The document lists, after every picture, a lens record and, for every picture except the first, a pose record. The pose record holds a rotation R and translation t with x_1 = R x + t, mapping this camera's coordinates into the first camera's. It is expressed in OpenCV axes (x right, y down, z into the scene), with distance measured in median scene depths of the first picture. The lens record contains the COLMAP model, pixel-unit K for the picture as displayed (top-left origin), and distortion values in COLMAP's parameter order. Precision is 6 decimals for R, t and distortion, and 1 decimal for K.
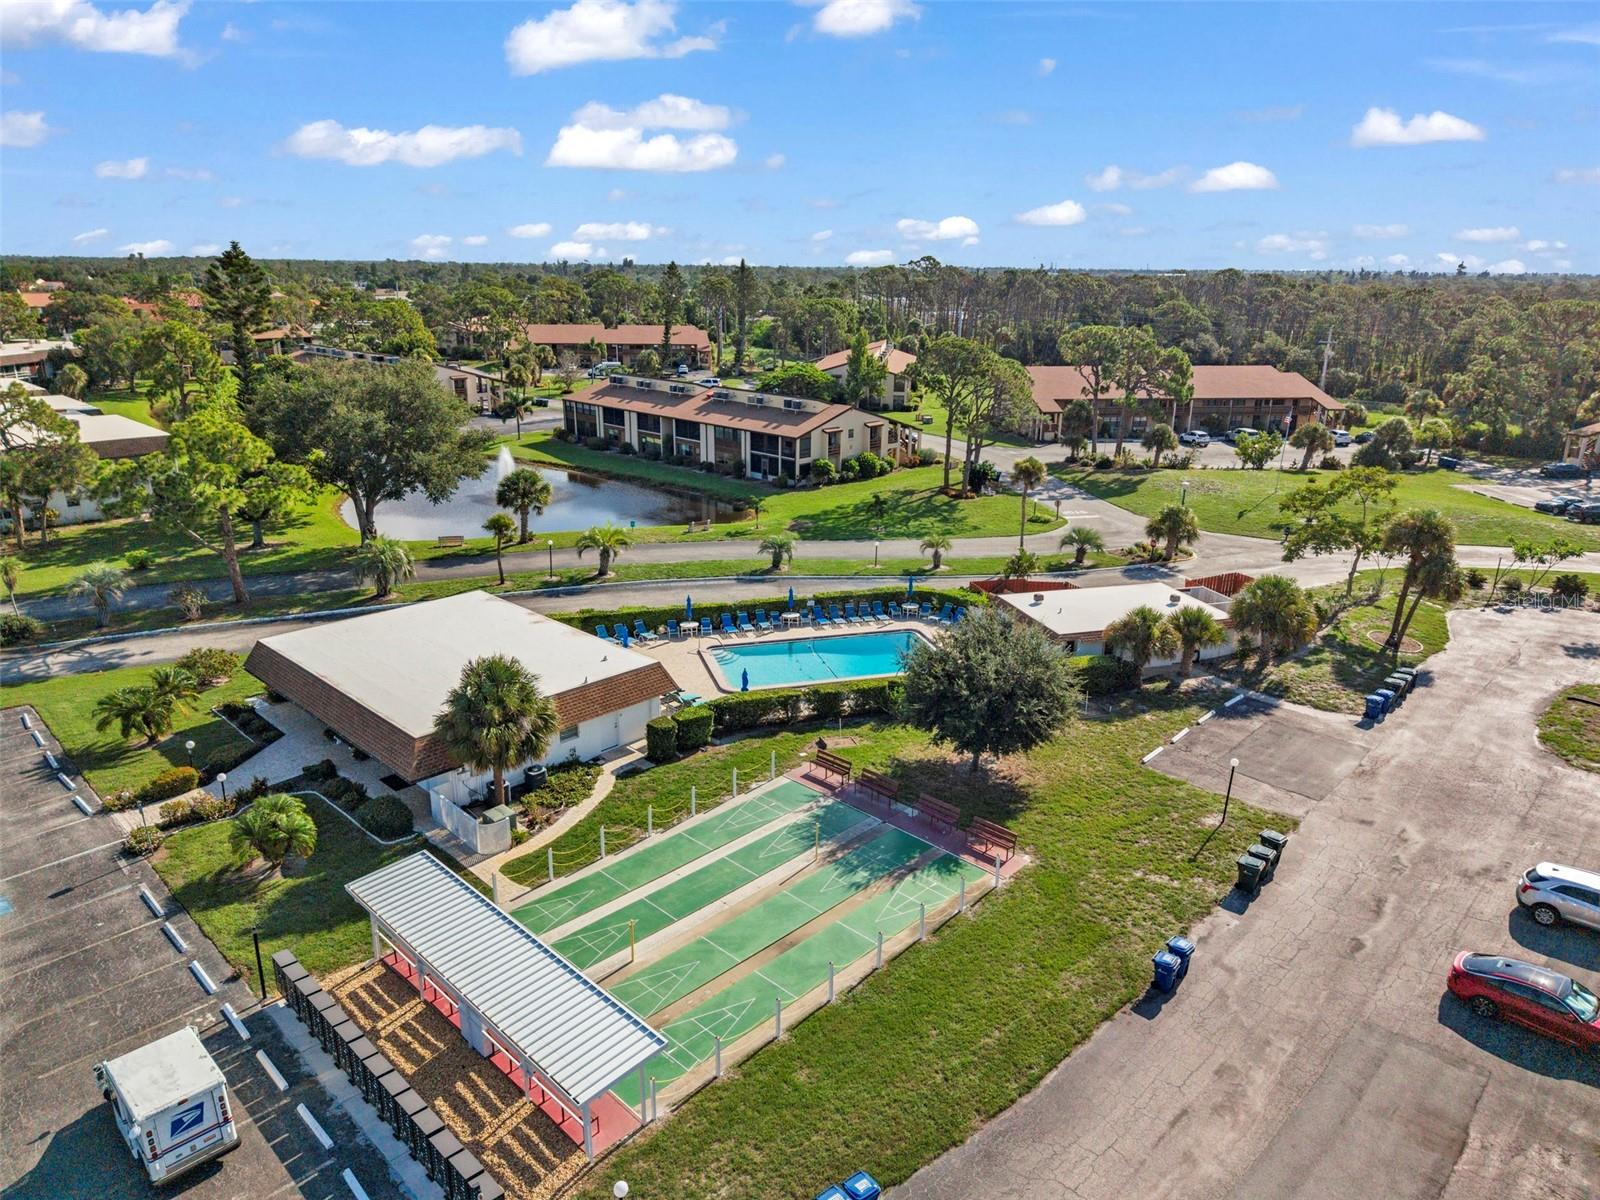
lens RADIAL K [[1058.0, 0, 800.0], [0, 1058.0, 600.0], [0, 0, 1]] dist [0.009508, -0.004470]
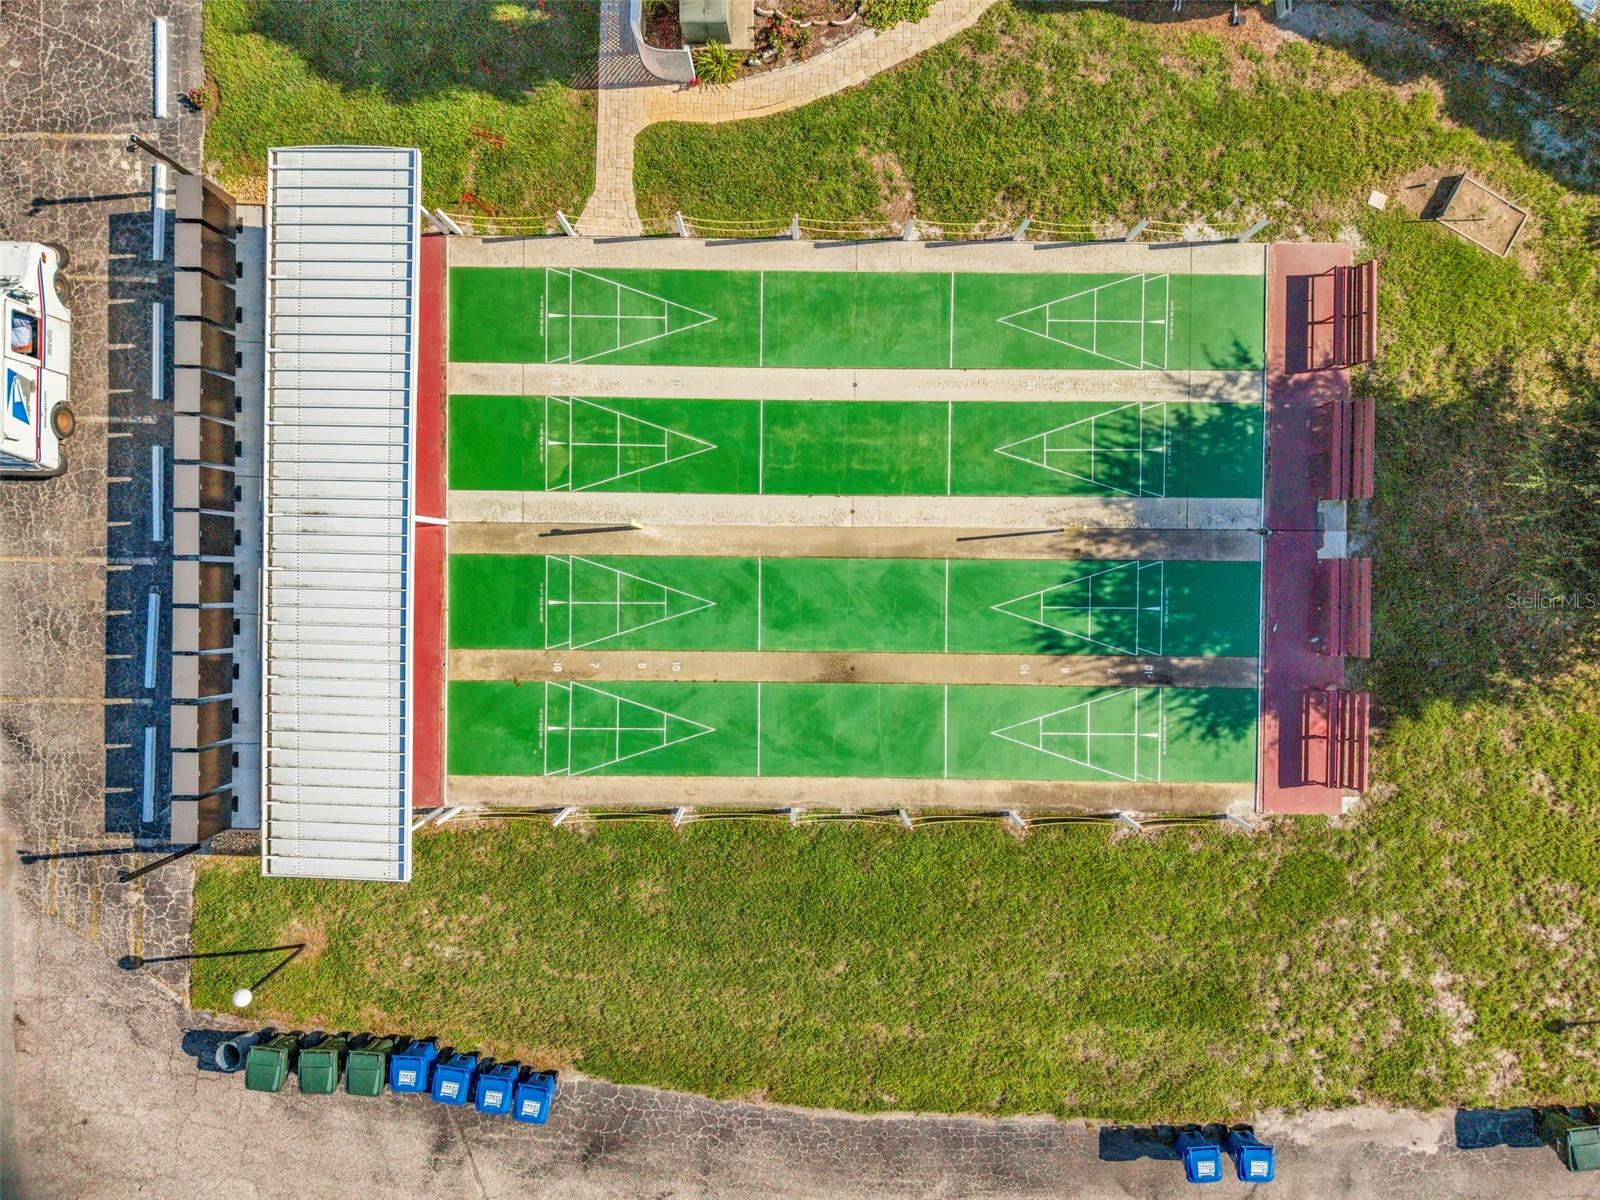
lens RADIAL K [[1058.0, 0, 800.0], [0, 1058.0, 600.0], [0, 0, 1]] dist [0.009508, -0.004470]
pose [[0.695885, 0.718150, 0.002221, -0.019818], [-0.207121, 0.197736, 0.958124, -0.086267], [0.687637, -0.667204, 0.286346, 0.267462]]
